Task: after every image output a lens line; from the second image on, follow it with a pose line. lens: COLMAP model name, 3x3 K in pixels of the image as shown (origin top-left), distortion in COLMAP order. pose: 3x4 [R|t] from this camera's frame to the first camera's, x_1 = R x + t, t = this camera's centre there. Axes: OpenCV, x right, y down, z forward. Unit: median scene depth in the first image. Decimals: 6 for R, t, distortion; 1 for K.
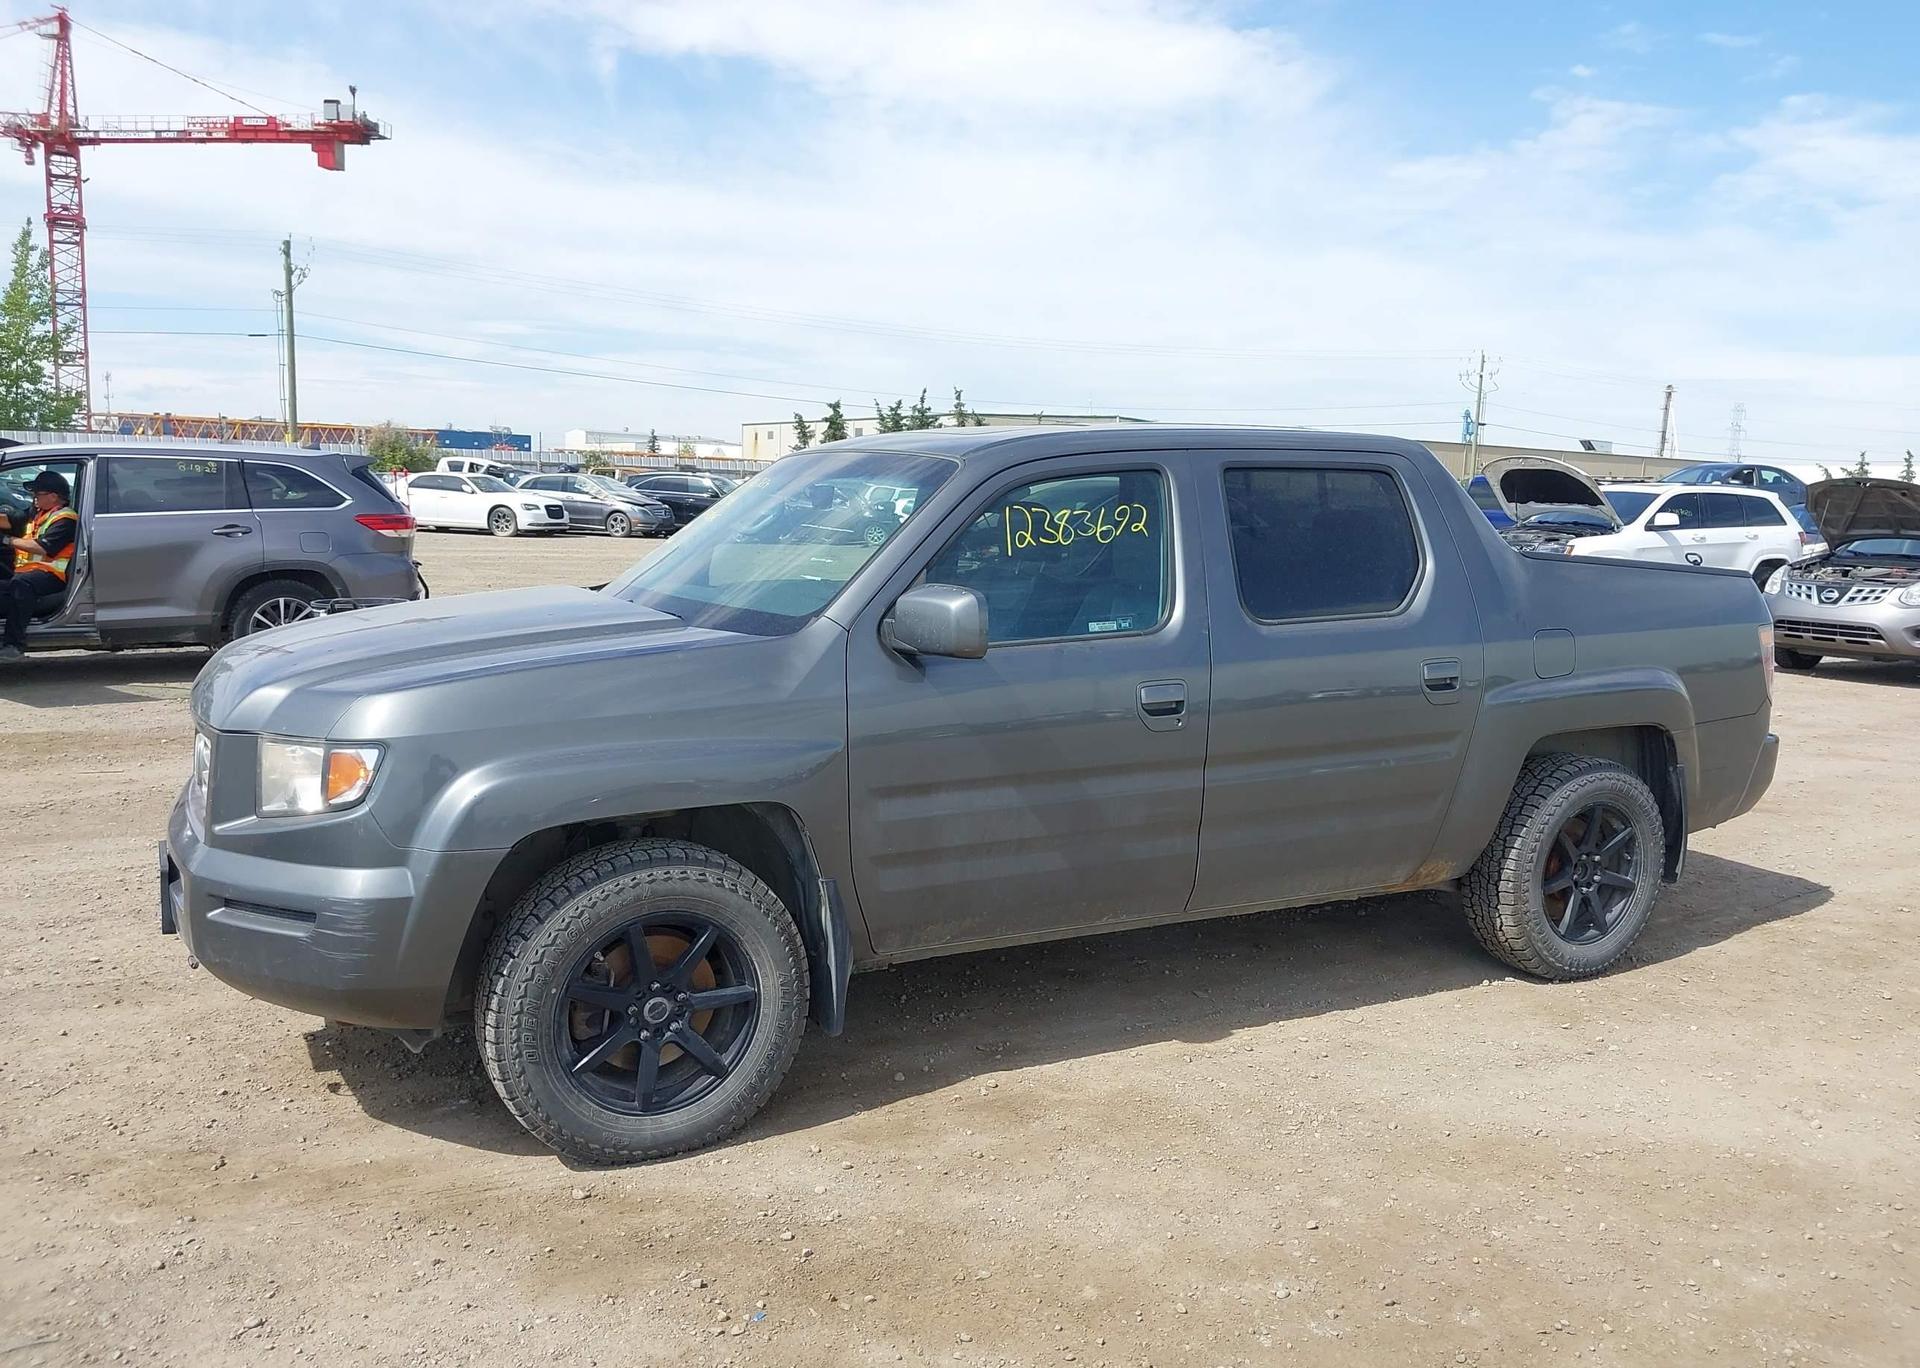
lens RADIAL K [[1519.5, 0, 975.6], [0, 1519.5, 699.2], [0, 0, 1]] dist [0.031738, -0.038947]
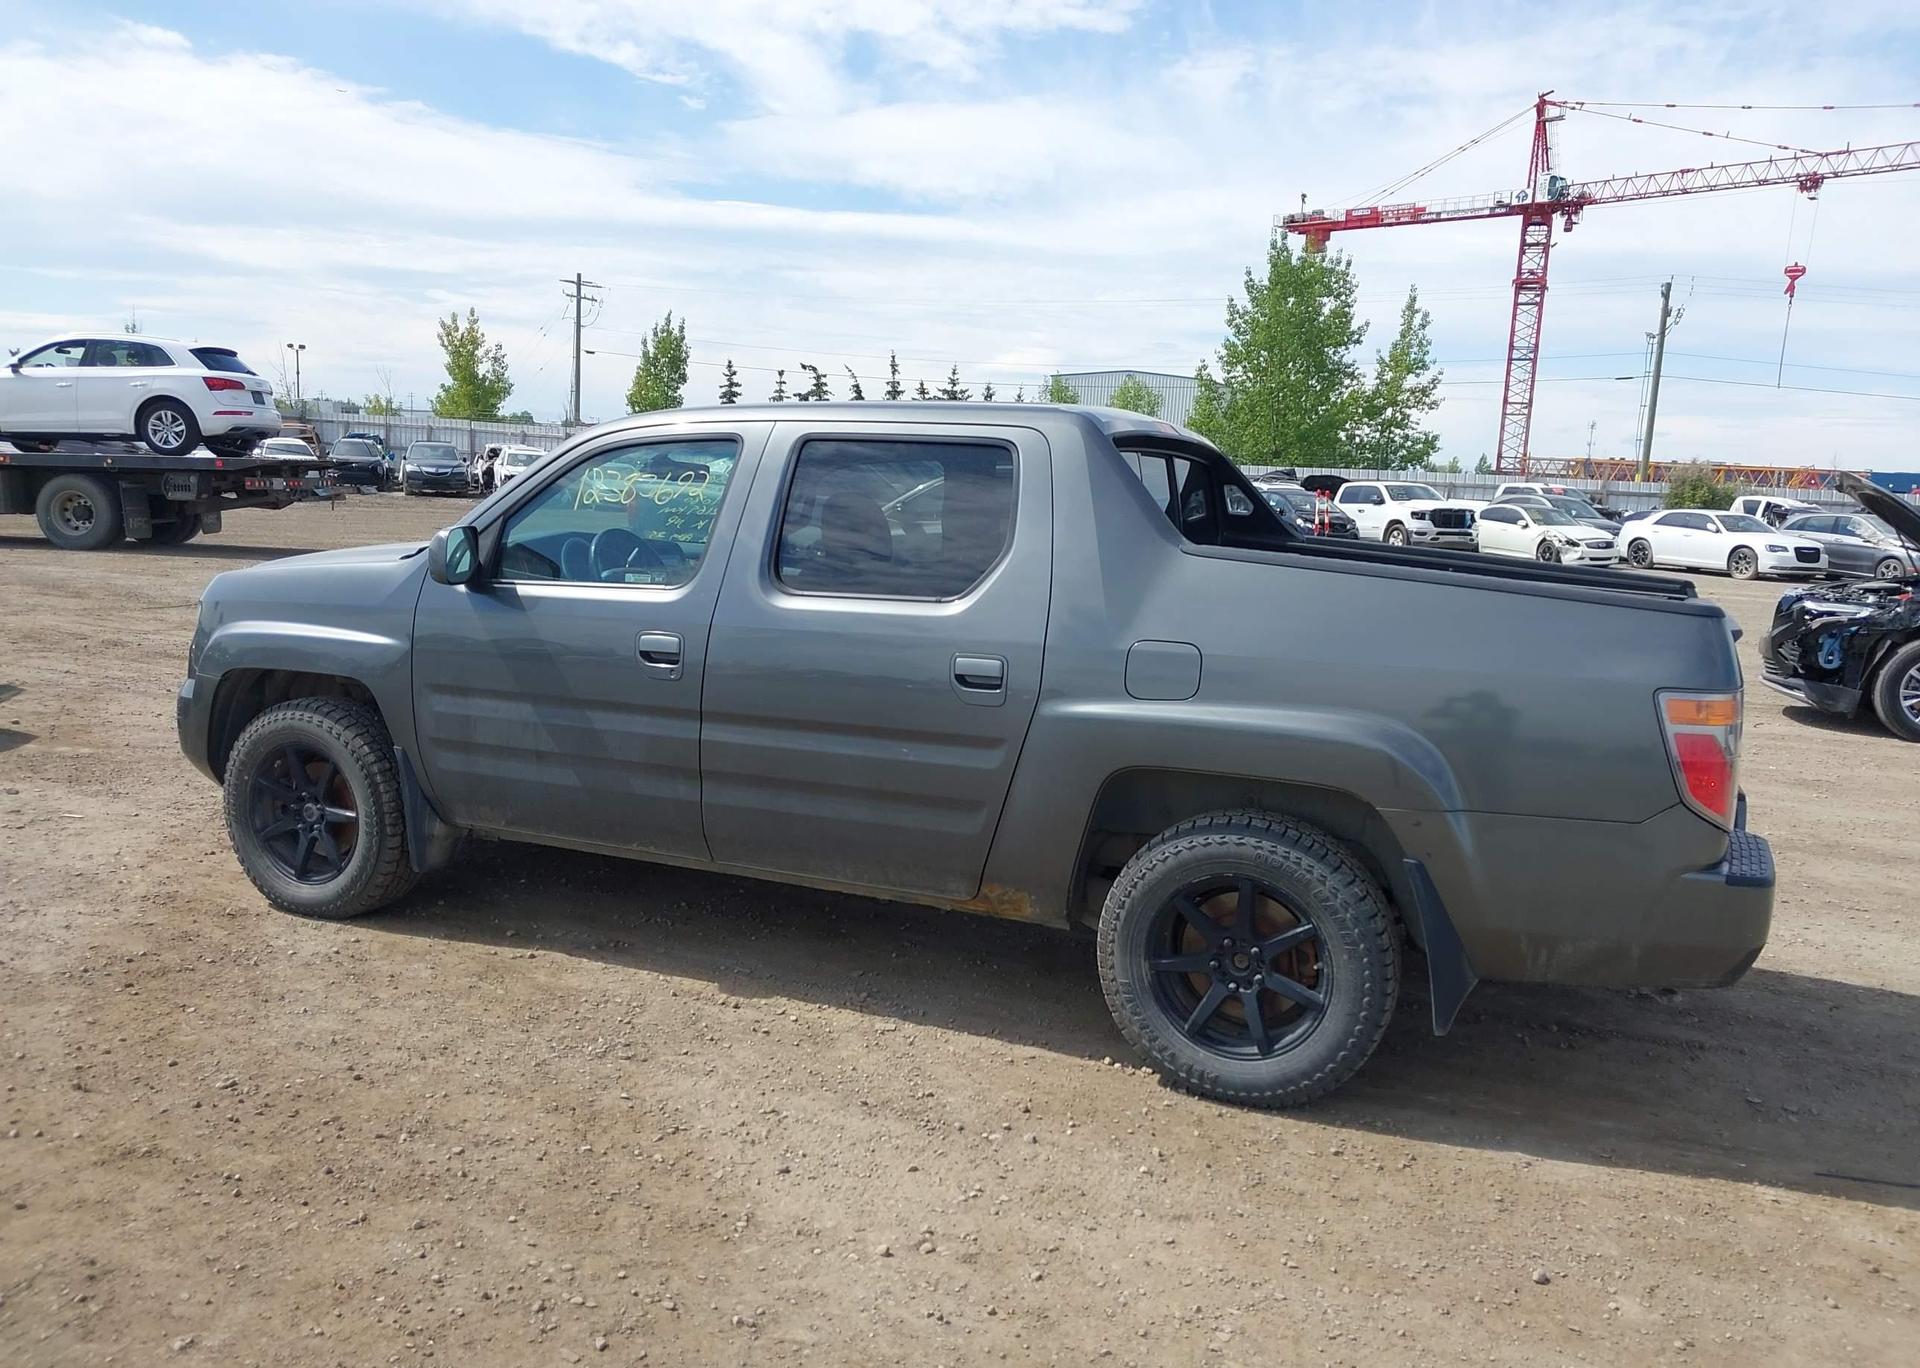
lens RADIAL K [[1519.5, 0, 962.4], [0, 1519.5, 689.1], [0, 0, 1]] dist [0.031738, -0.038947]
pose [[0.609515, 0.109718, -0.785146, 0.936930], [-0.137542, 0.989993, 0.031569, -0.030538], [0.780752, 0.088748, 0.618506, 0.419915]]
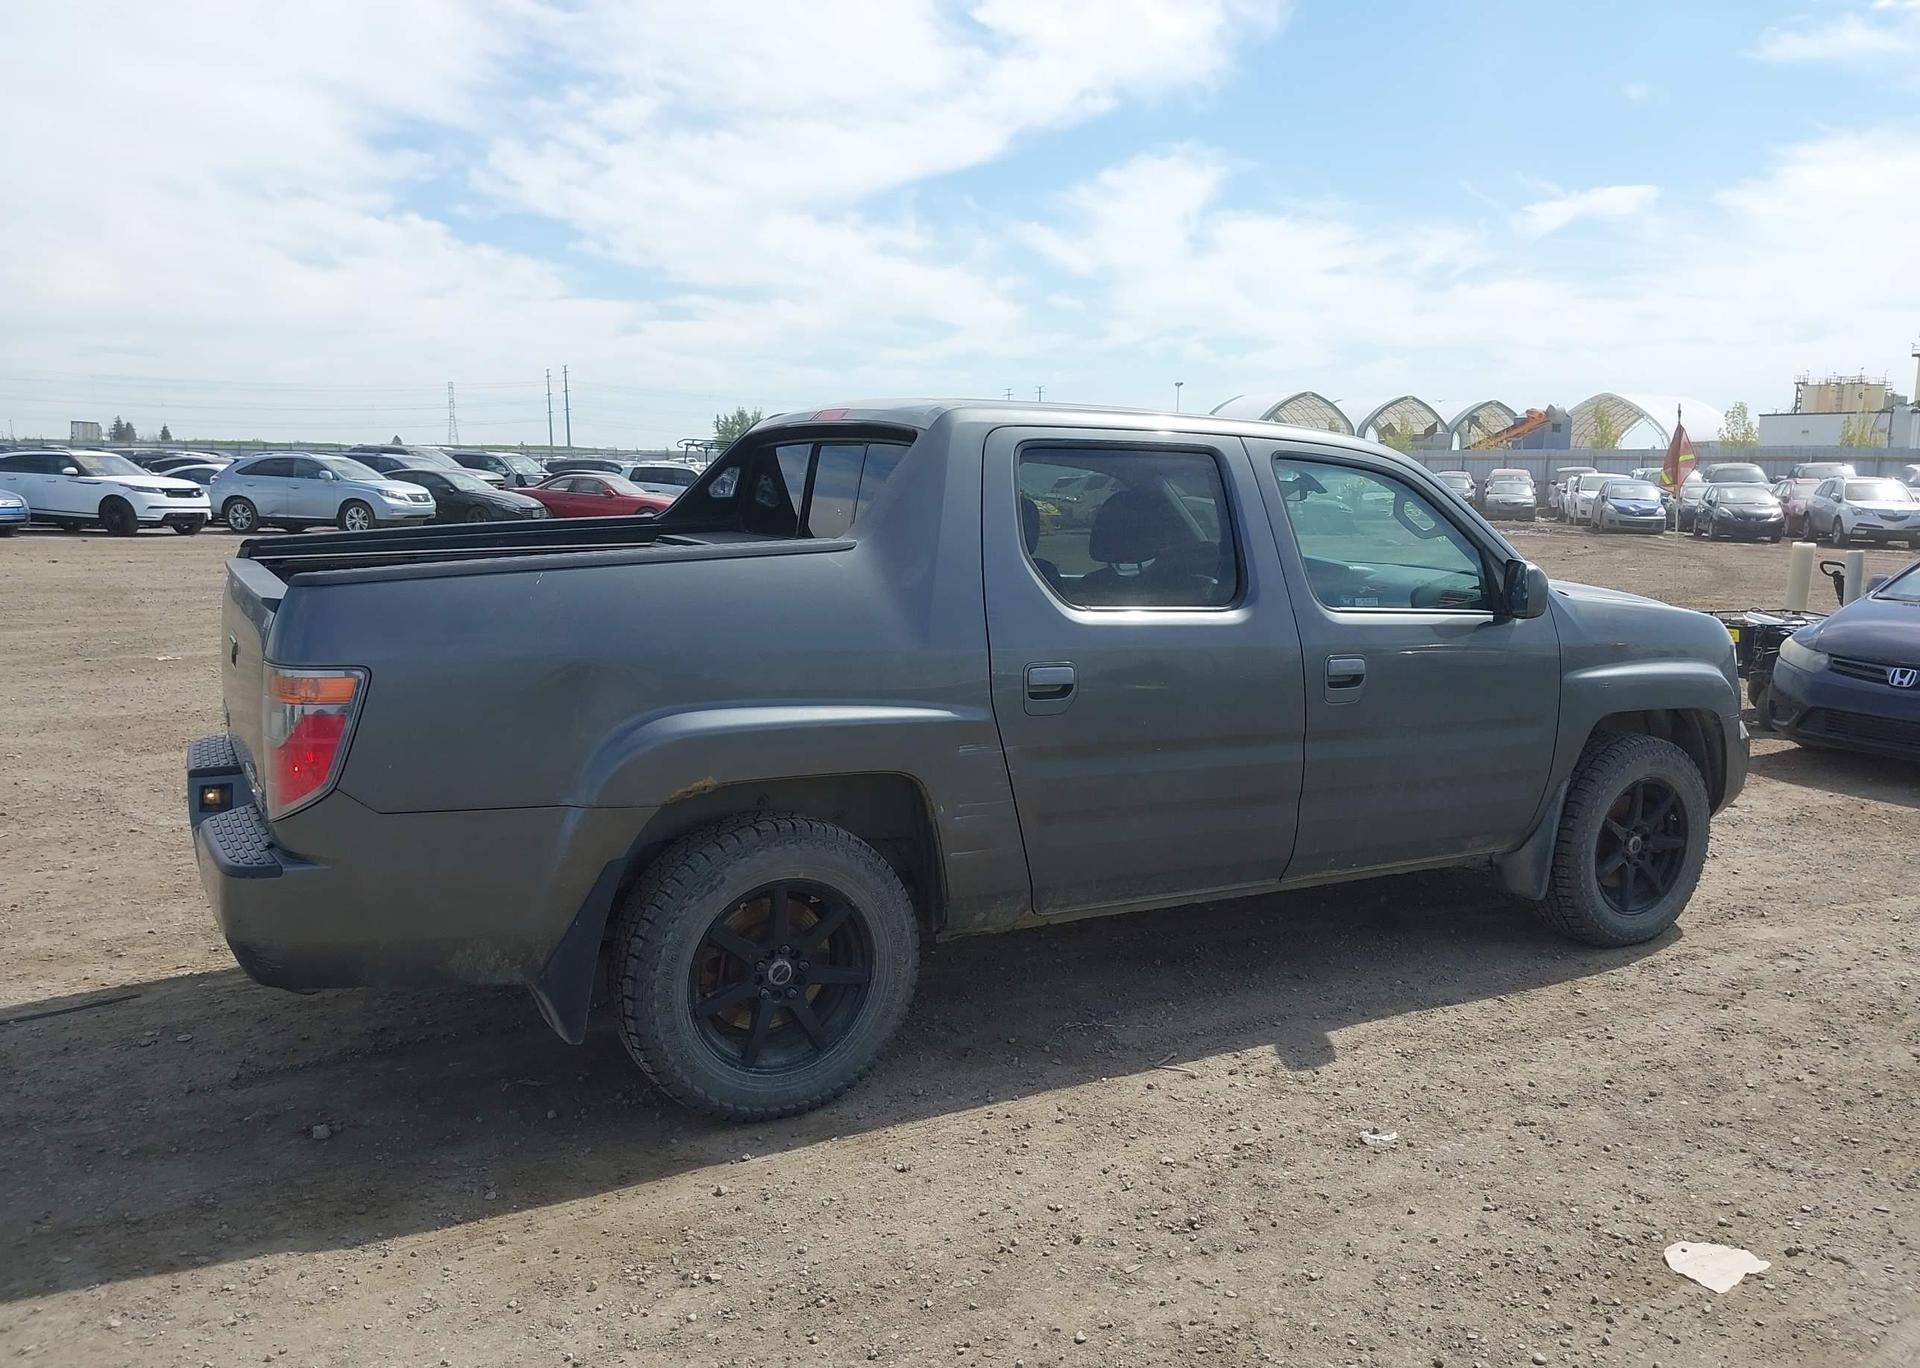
lens RADIAL K [[1519.5, 0, 982.1], [0, 1519.5, 696.5], [0, 0, 1]] dist [0.031738, -0.038947]
pose [[-0.998791, -0.049165, -0.000266, 0.127292], [-0.047212, 0.957563, 0.284330, -0.289445], [-0.013725, 0.283998, -0.958727, 2.067209]]
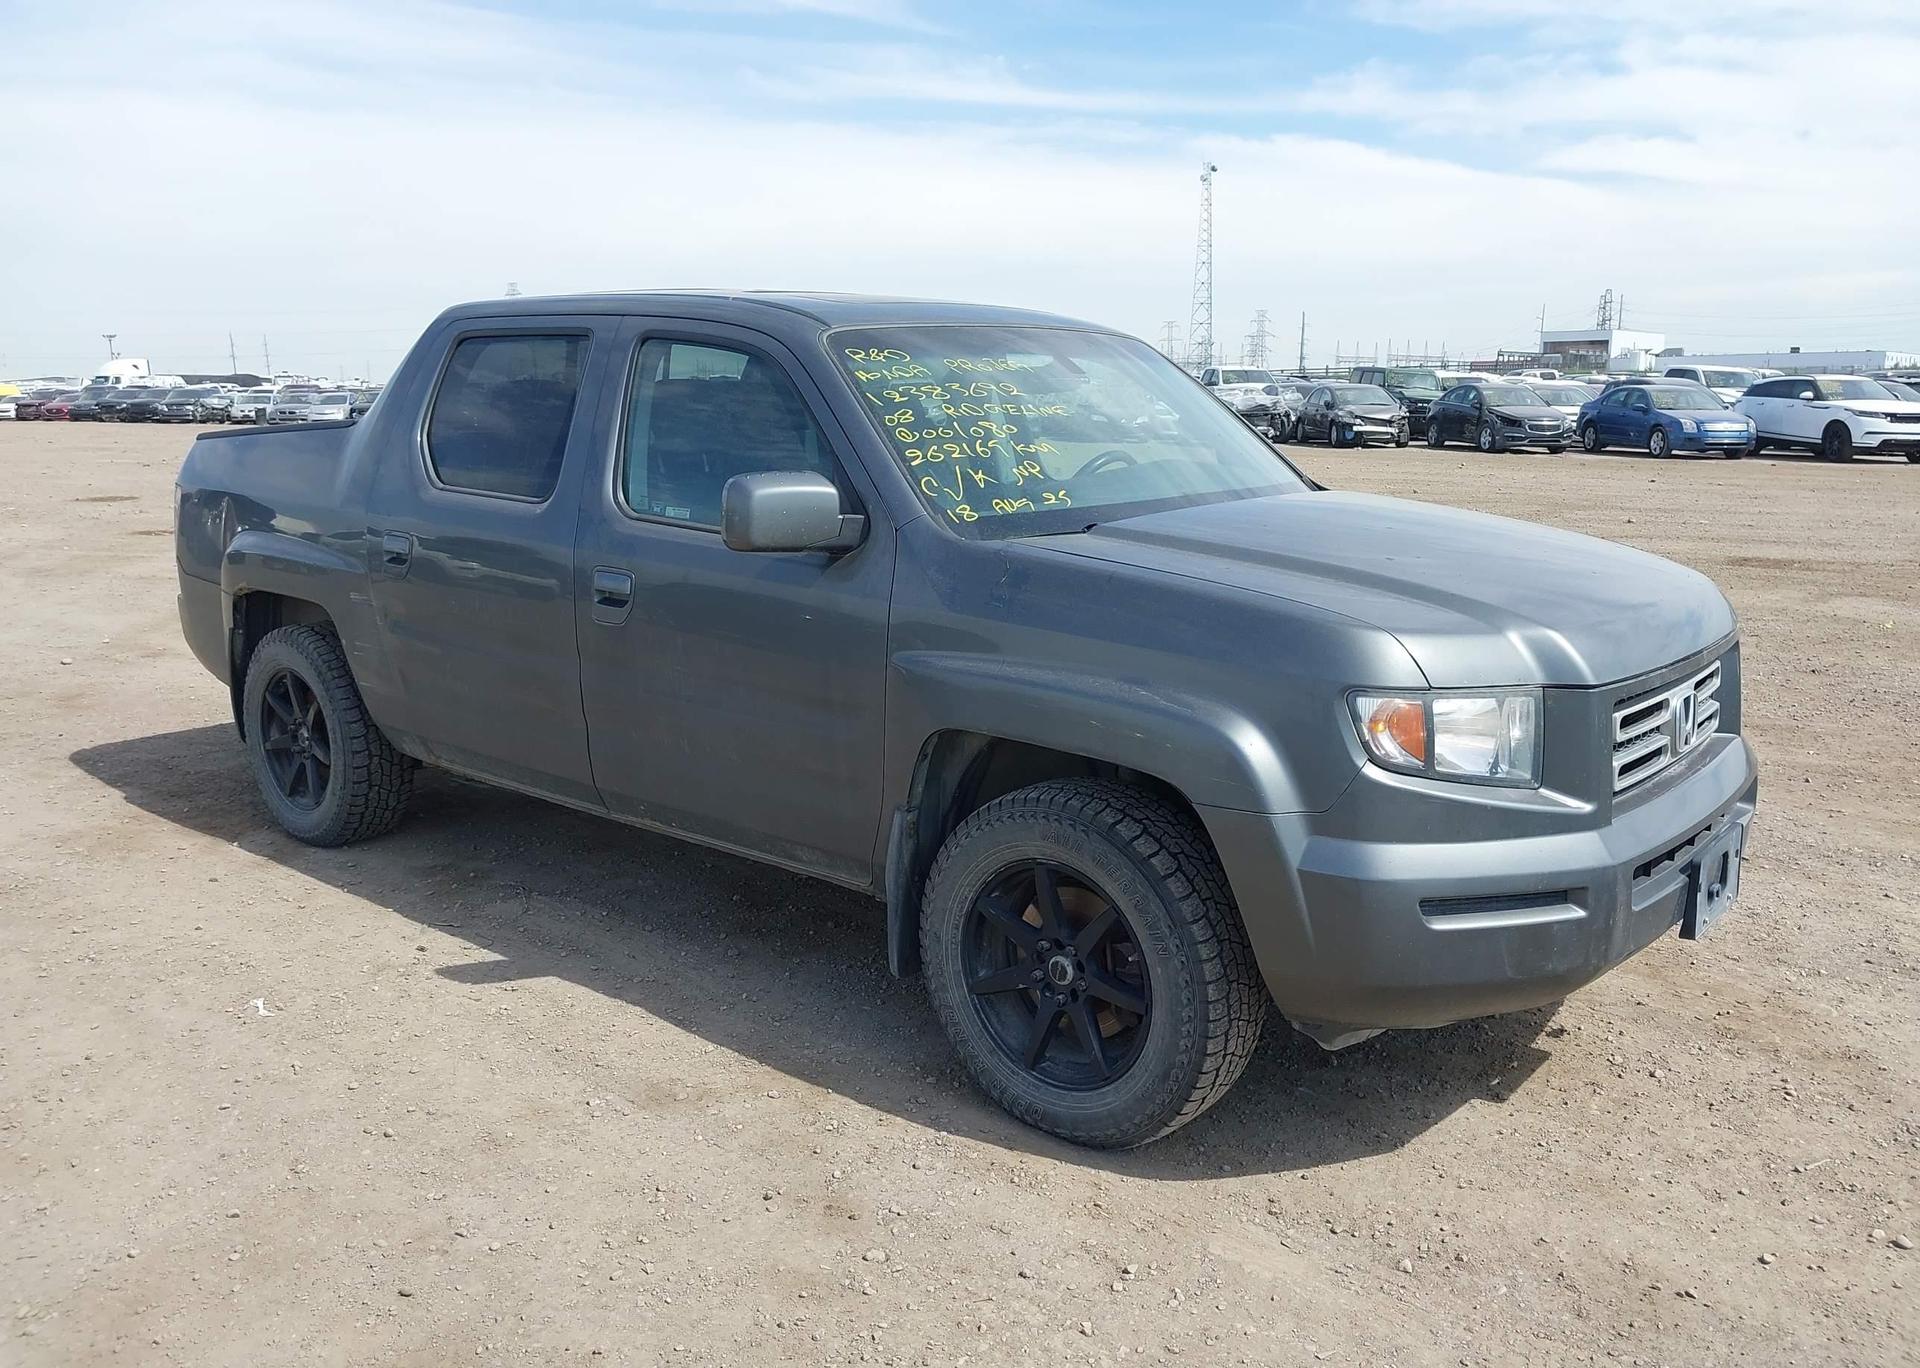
lens RADIAL K [[1519.5, 0, 976.5], [0, 1519.5, 734.0], [0, 0, 1]] dist [0.031738, -0.038947]
pose [[-0.337504, -0.241458, 0.909829, -0.885129], [0.122067, 0.947154, 0.296645, -0.191735], [-0.933376, 0.211179, -0.290194, 1.249919]]
